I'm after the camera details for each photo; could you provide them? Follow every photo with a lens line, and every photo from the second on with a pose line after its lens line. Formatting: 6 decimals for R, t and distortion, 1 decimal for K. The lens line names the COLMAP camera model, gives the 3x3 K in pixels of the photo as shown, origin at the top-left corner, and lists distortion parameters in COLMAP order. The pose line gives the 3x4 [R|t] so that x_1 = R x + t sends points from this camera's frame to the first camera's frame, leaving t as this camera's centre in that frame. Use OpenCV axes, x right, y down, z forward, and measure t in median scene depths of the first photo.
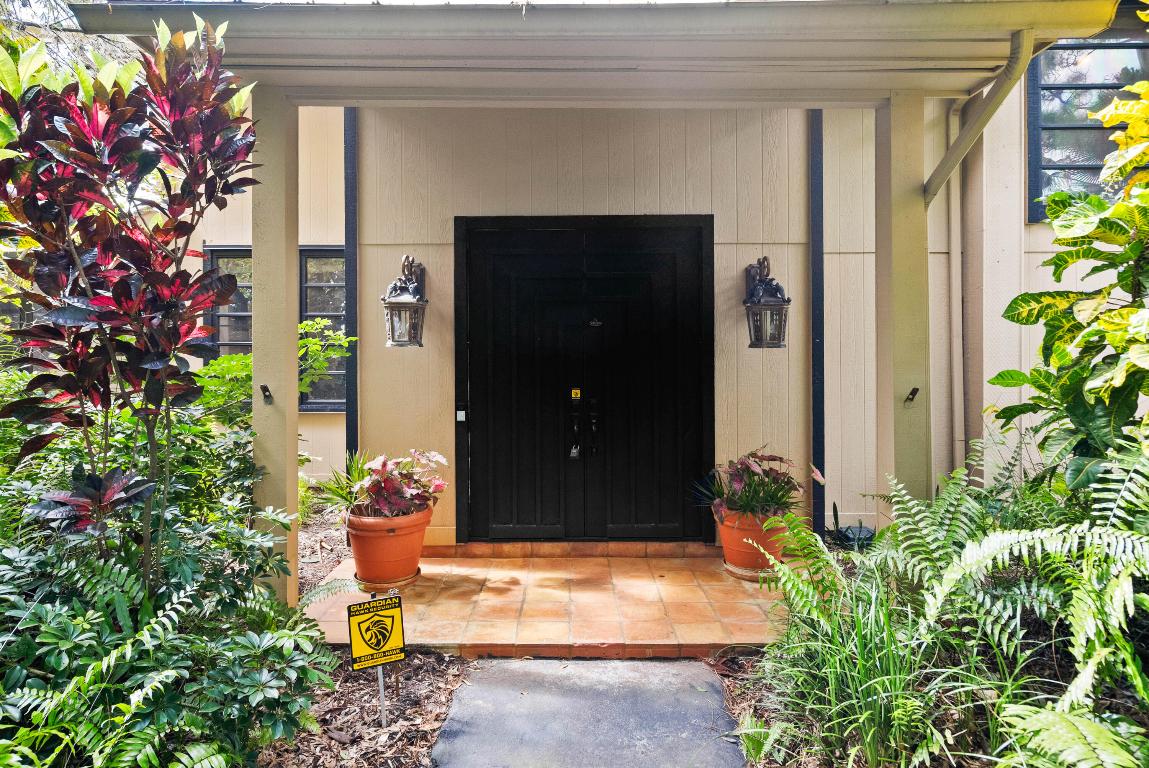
lens RADIAL K [[621.4, 0, 574.3], [0, 621.4, 346.8], [0, 0, 1]] dist [-0.001631, -0.000699]
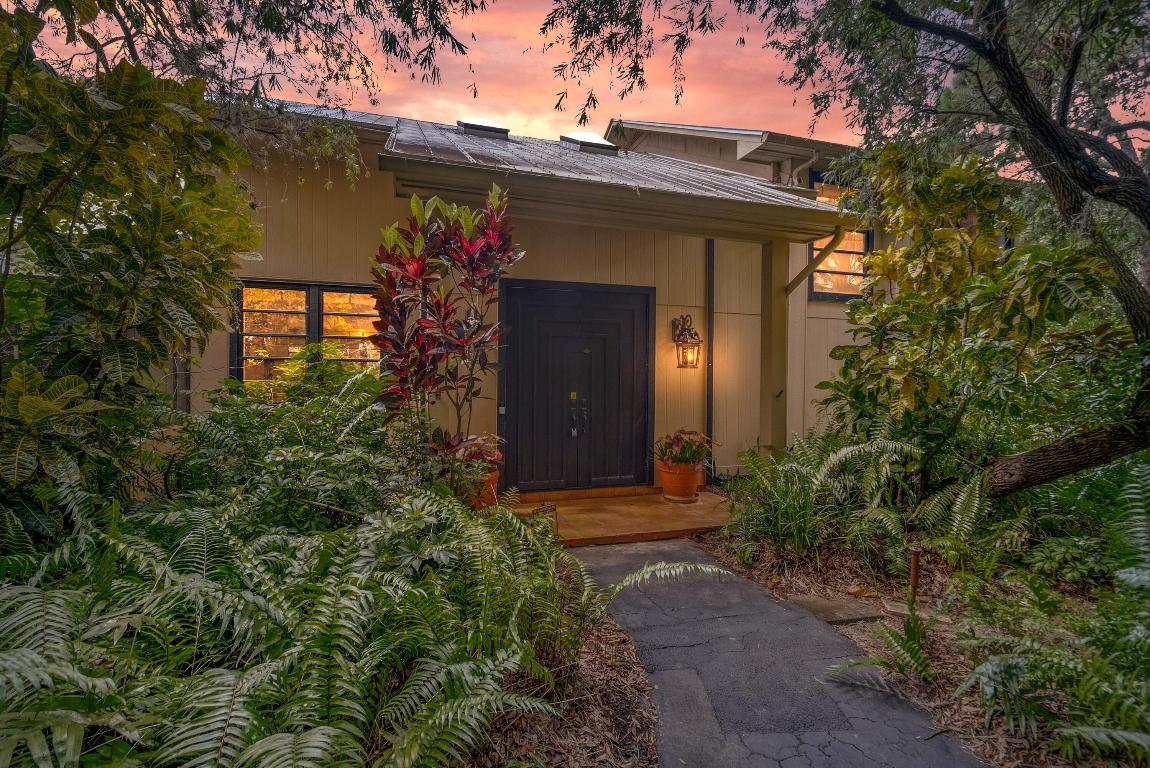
lens RADIAL K [[537.7, 0, 569.1], [0, 537.7, 368.2], [0, 0, 1]] dist [0.002024, 0.001094]
pose [[0.950808, 0.015889, 0.309374, -0.607614], [-0.018190, 0.999824, 0.004553, 0.000733], [-0.309247, -0.009957, 0.950930, -0.403070]]
